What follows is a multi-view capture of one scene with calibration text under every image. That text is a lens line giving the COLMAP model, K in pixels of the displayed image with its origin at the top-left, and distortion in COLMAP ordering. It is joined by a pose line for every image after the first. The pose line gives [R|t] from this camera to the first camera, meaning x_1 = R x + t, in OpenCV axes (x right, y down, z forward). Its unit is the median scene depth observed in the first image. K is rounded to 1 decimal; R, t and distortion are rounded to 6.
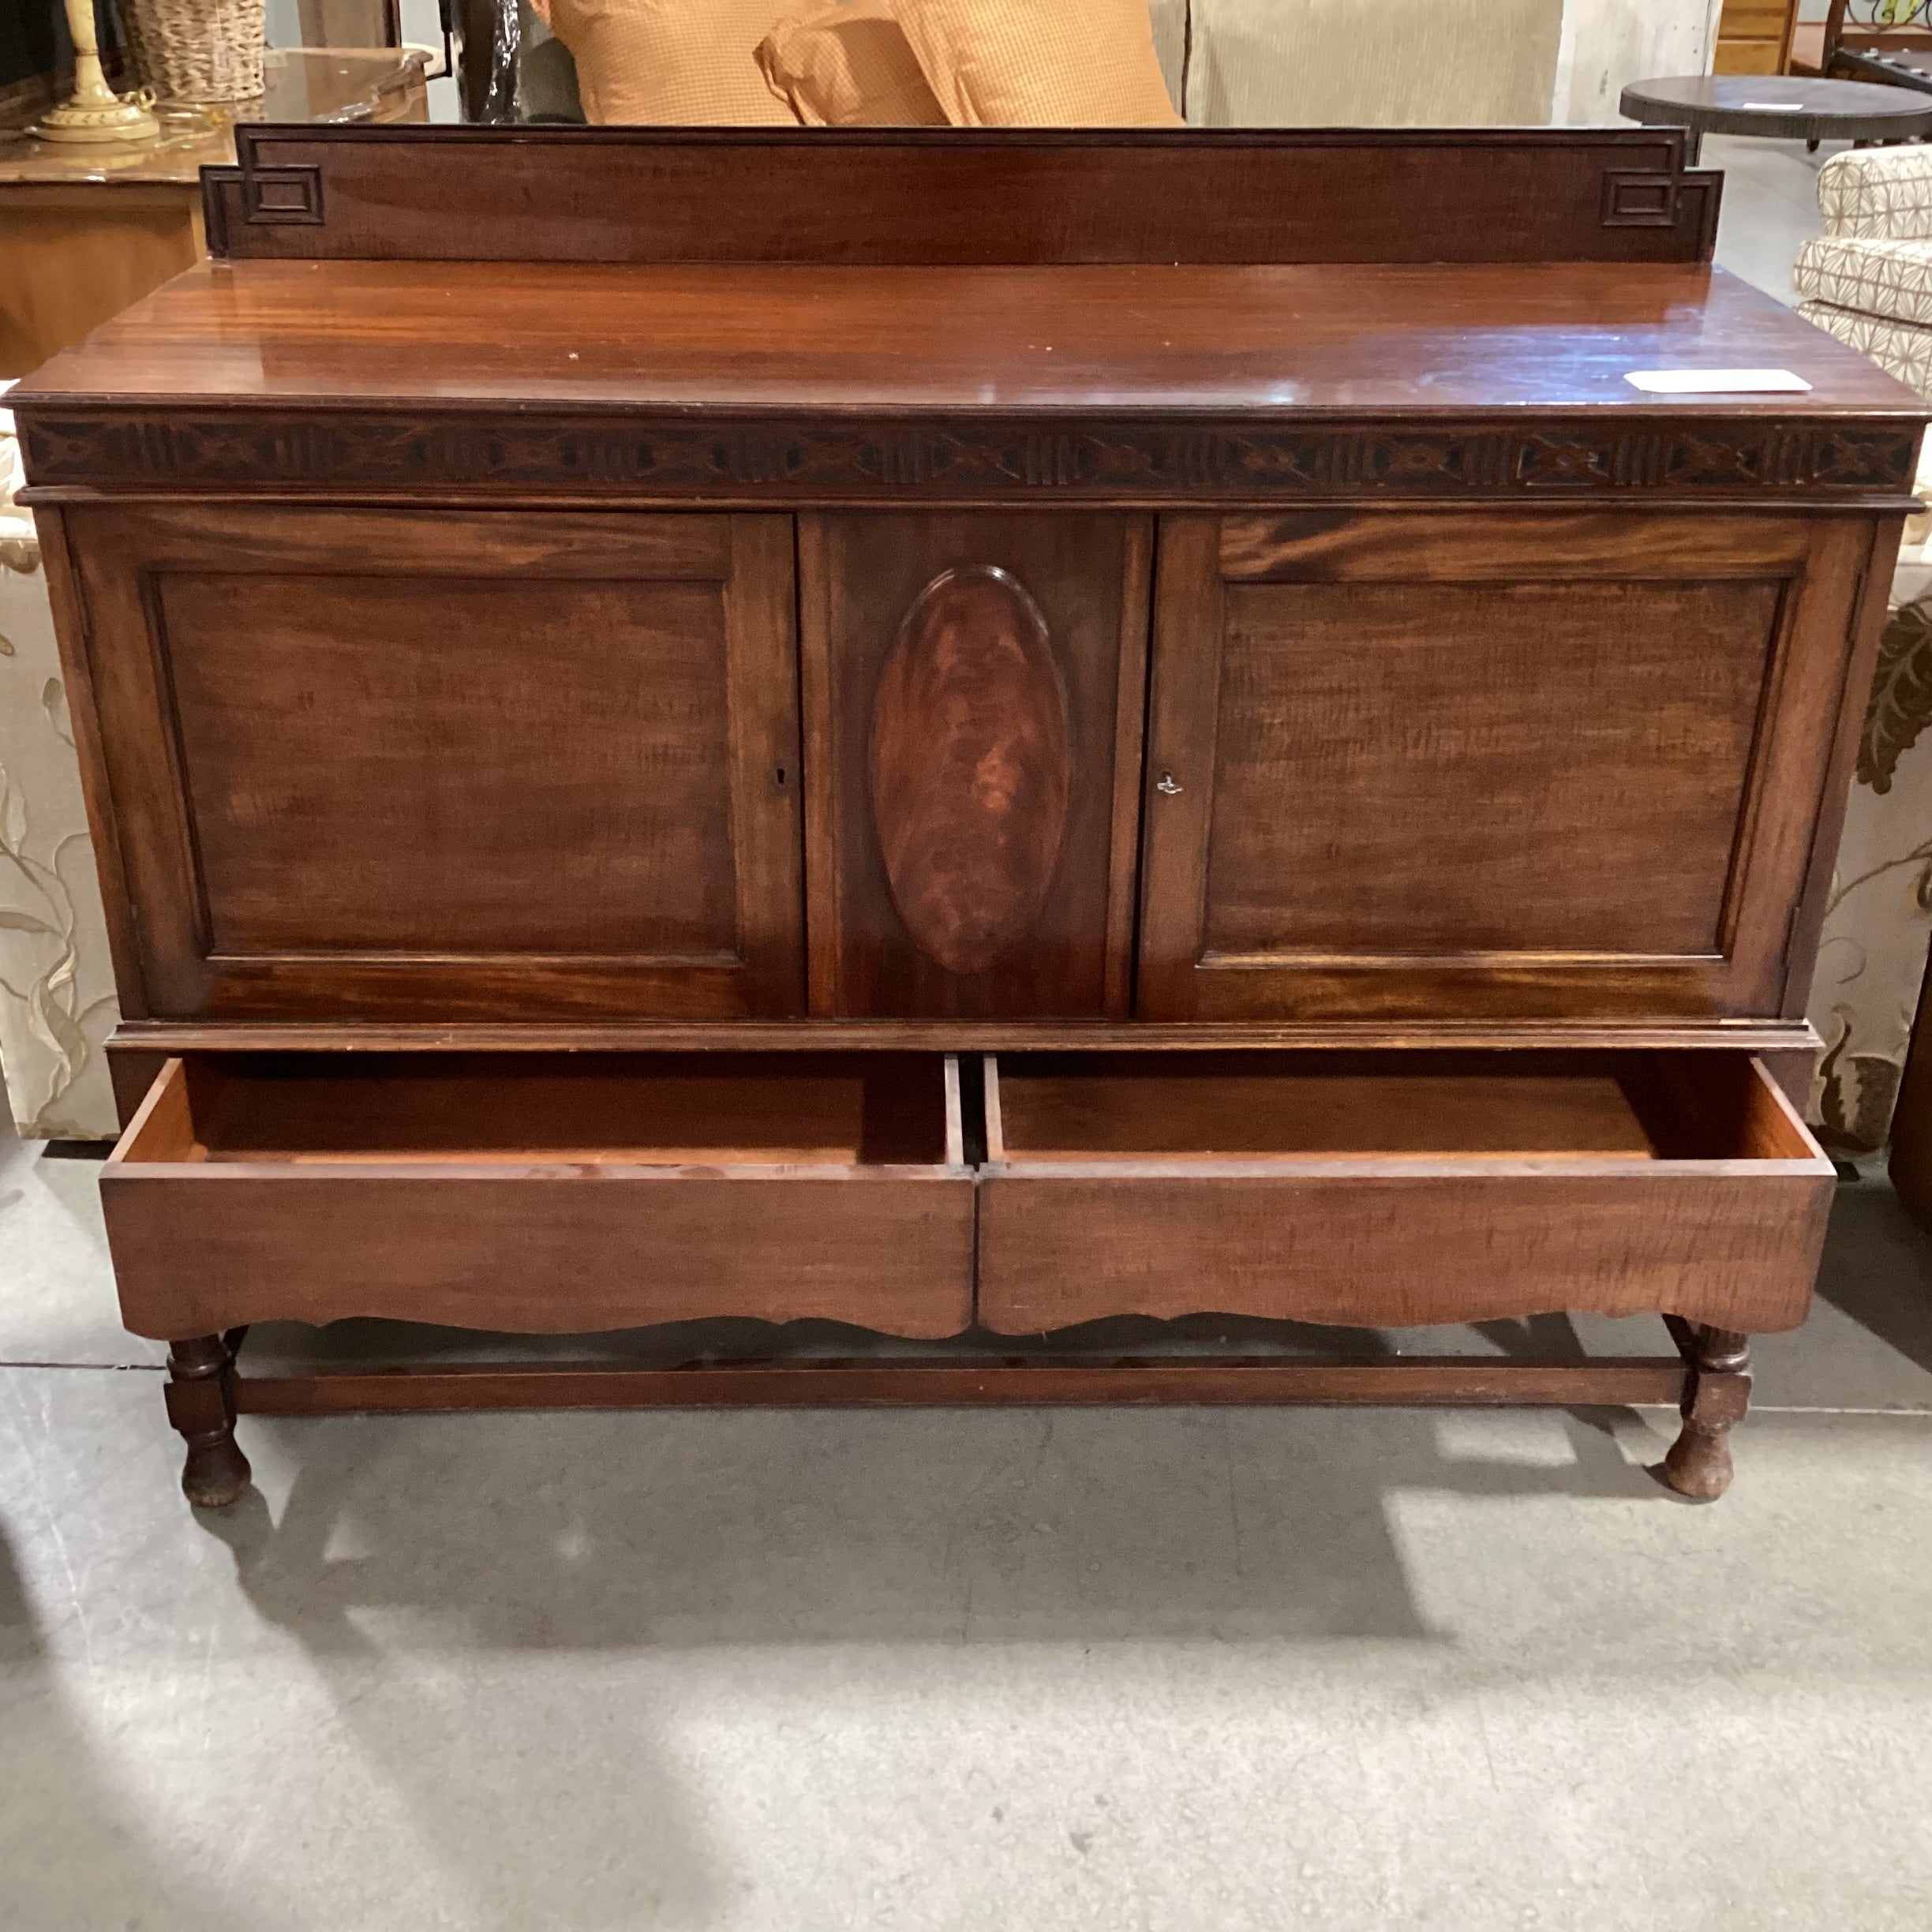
lens RADIAL K [[2331.1, 0, 961.4], [0, 2331.1, 945.1], [0, 0, 1]] dist [0.116407, -0.239408]
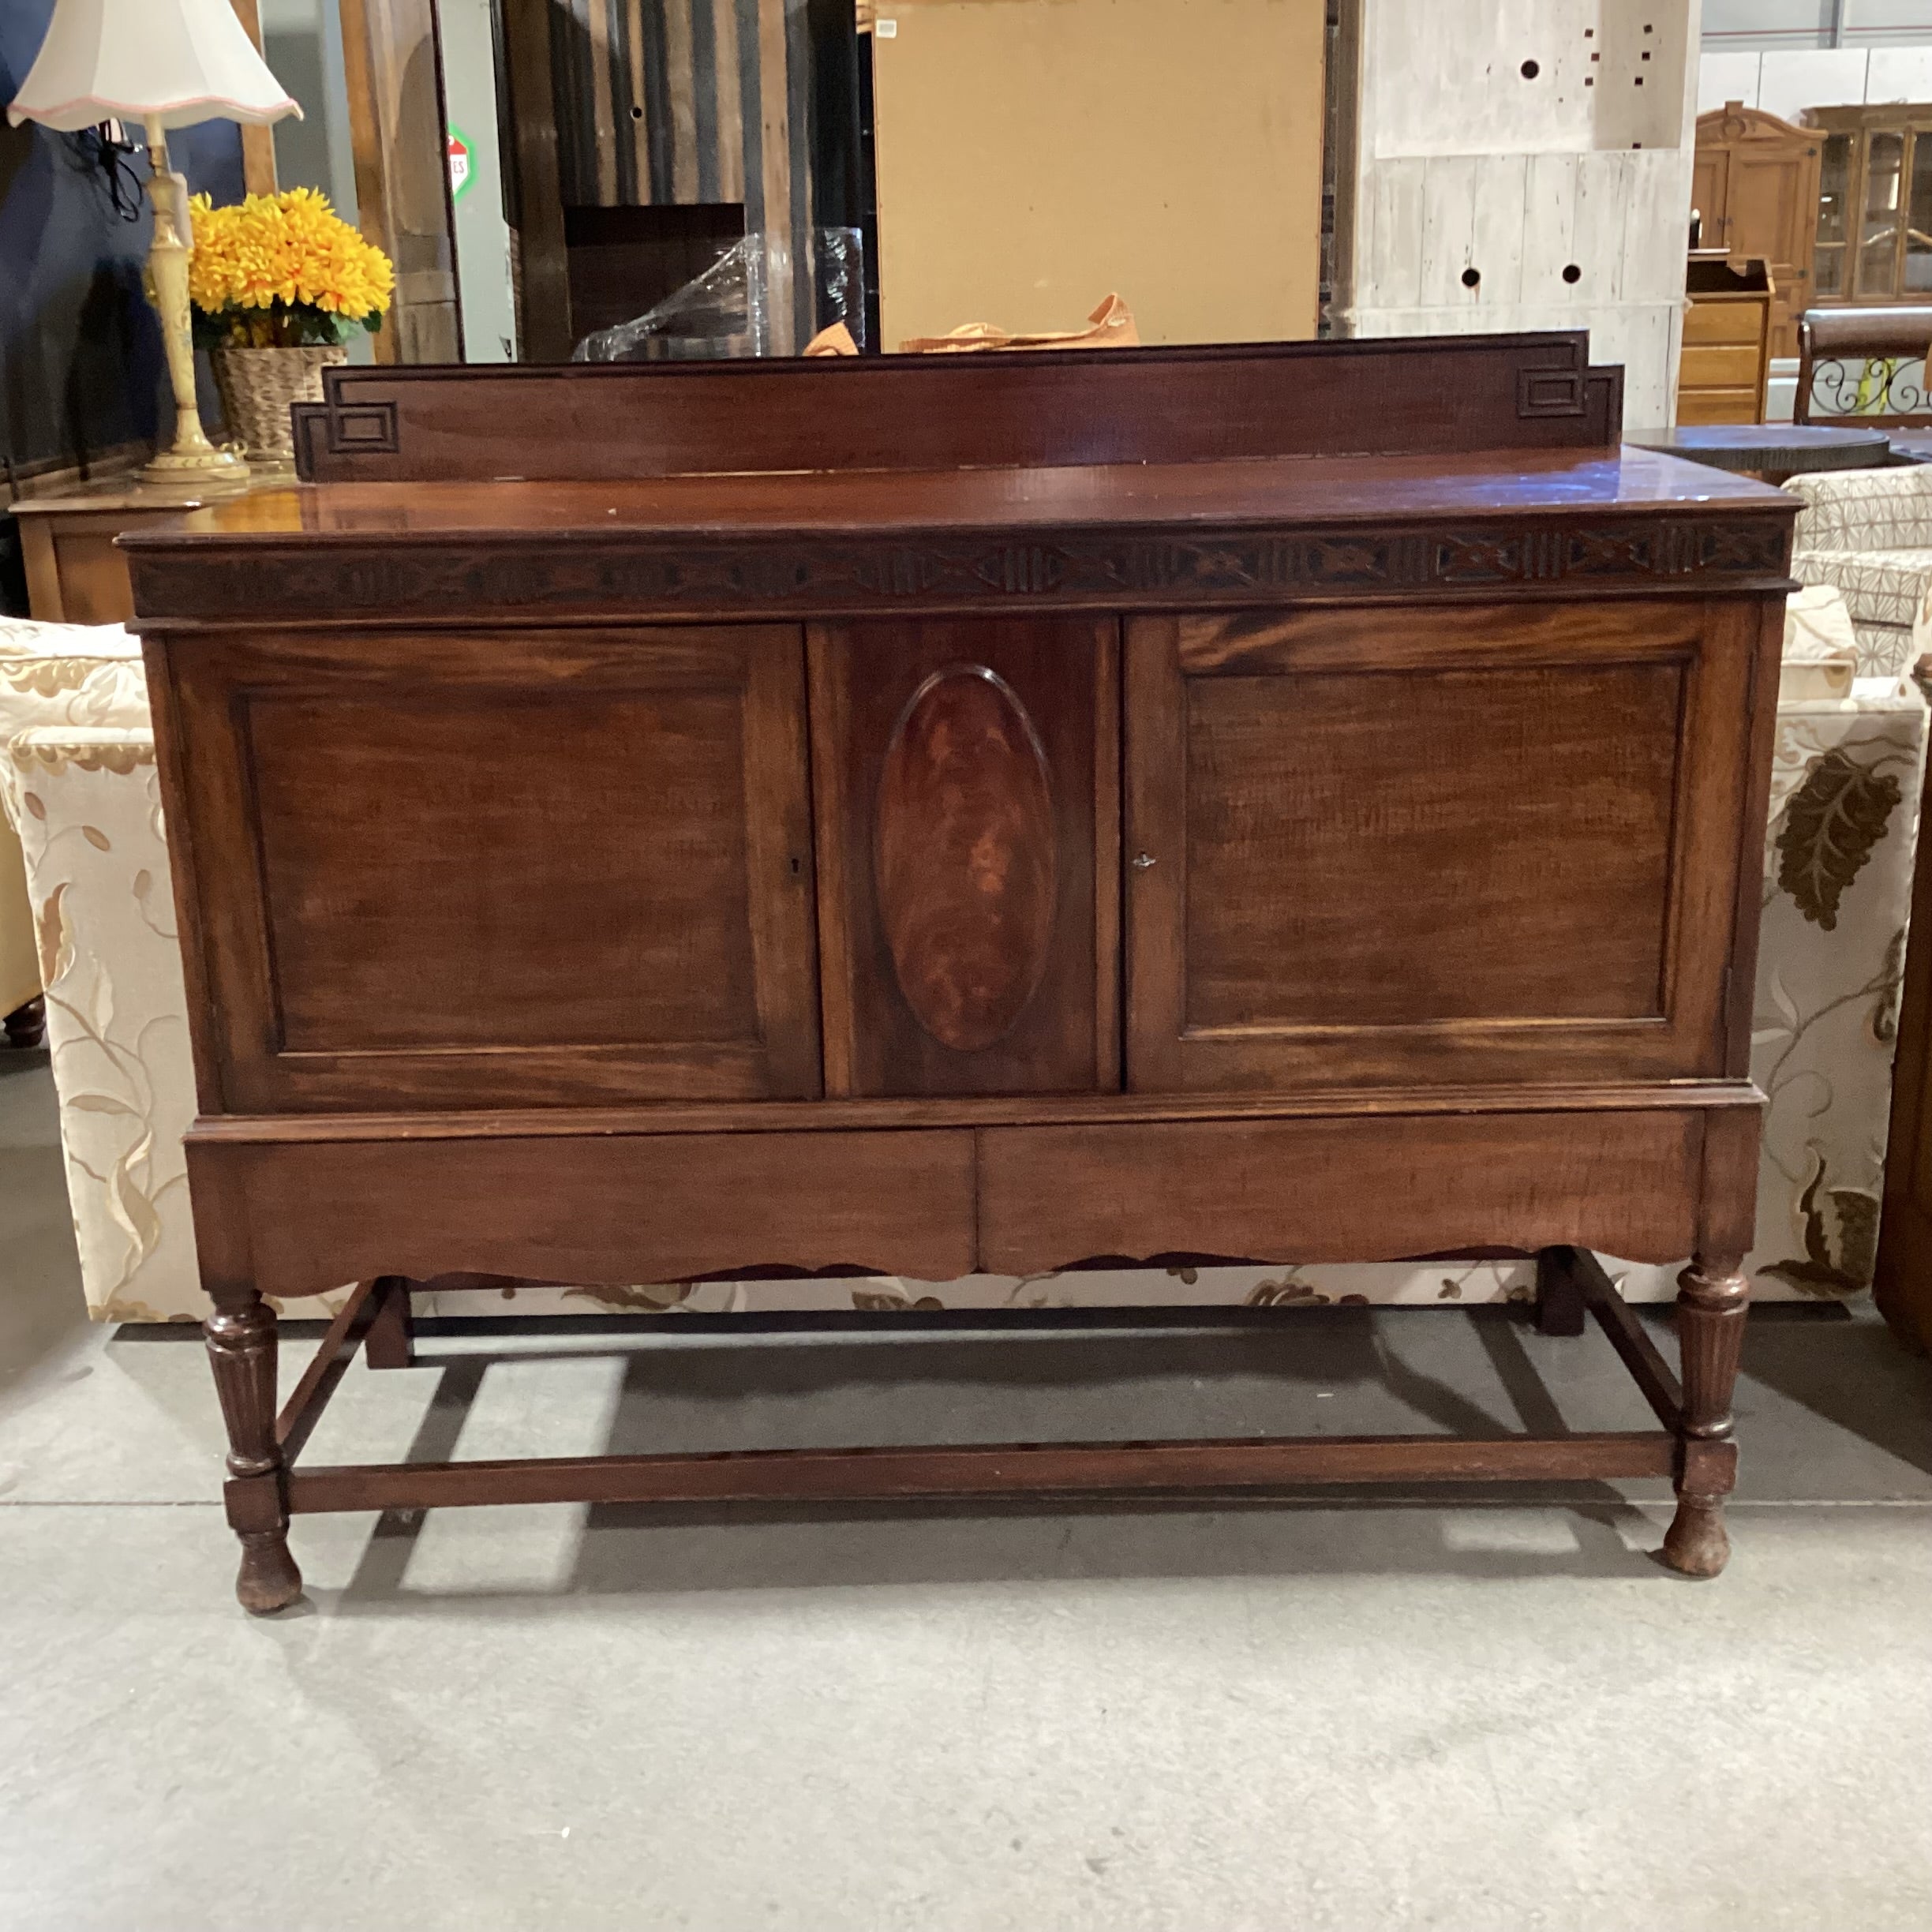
lens RADIAL K [[2331.1, 0, 961.4], [0, 2331.1, 945.1], [0, 0, 1]] dist [0.116407, -0.239408]
pose [[0.999391, -0.027930, -0.020931, 0.022893], [0.023693, 0.983242, -0.180761, 0.160292], [0.025628, 0.180155, 0.983304, -0.079815]]
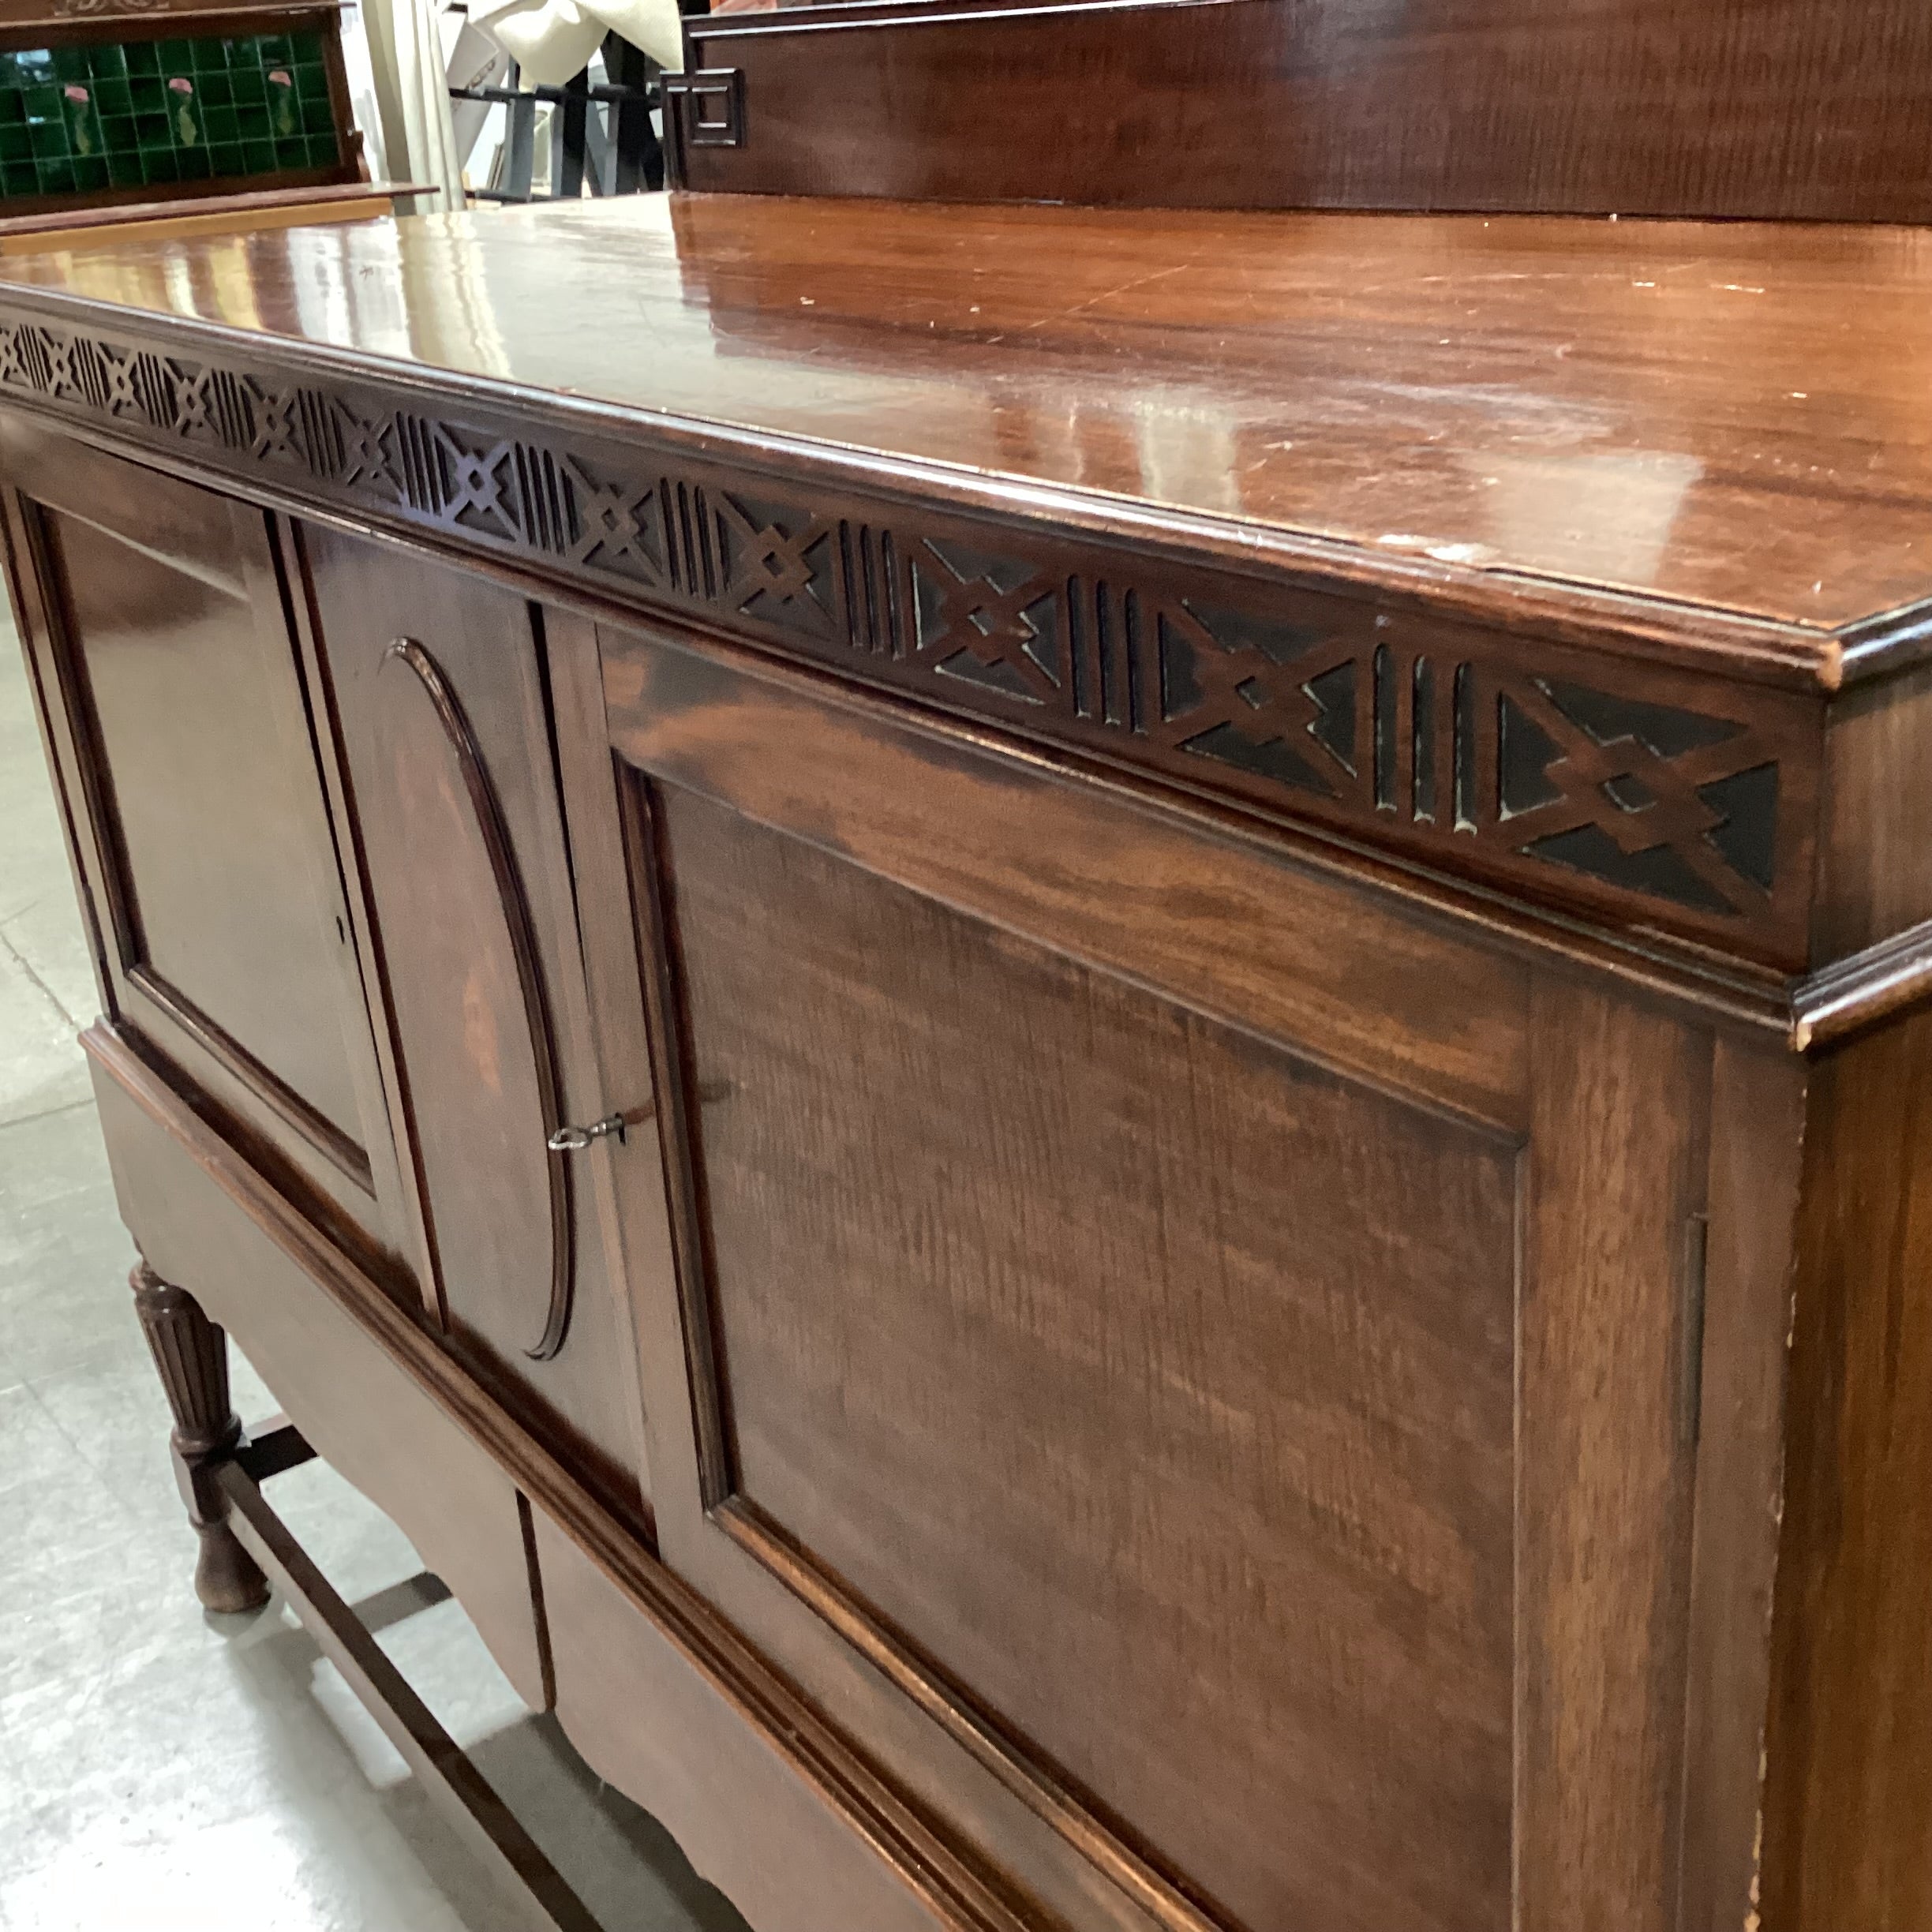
lens RADIAL K [[2331.1, 0, 961.4], [0, 2331.1, 945.1], [0, 0, 1]] dist [0.116407, -0.239408]
pose [[0.560127, 0.260150, -0.786498, 0.498194], [-0.303990, 0.947726, 0.096985, -0.173513], [0.770615, 0.184764, 0.609930, 0.707925]]
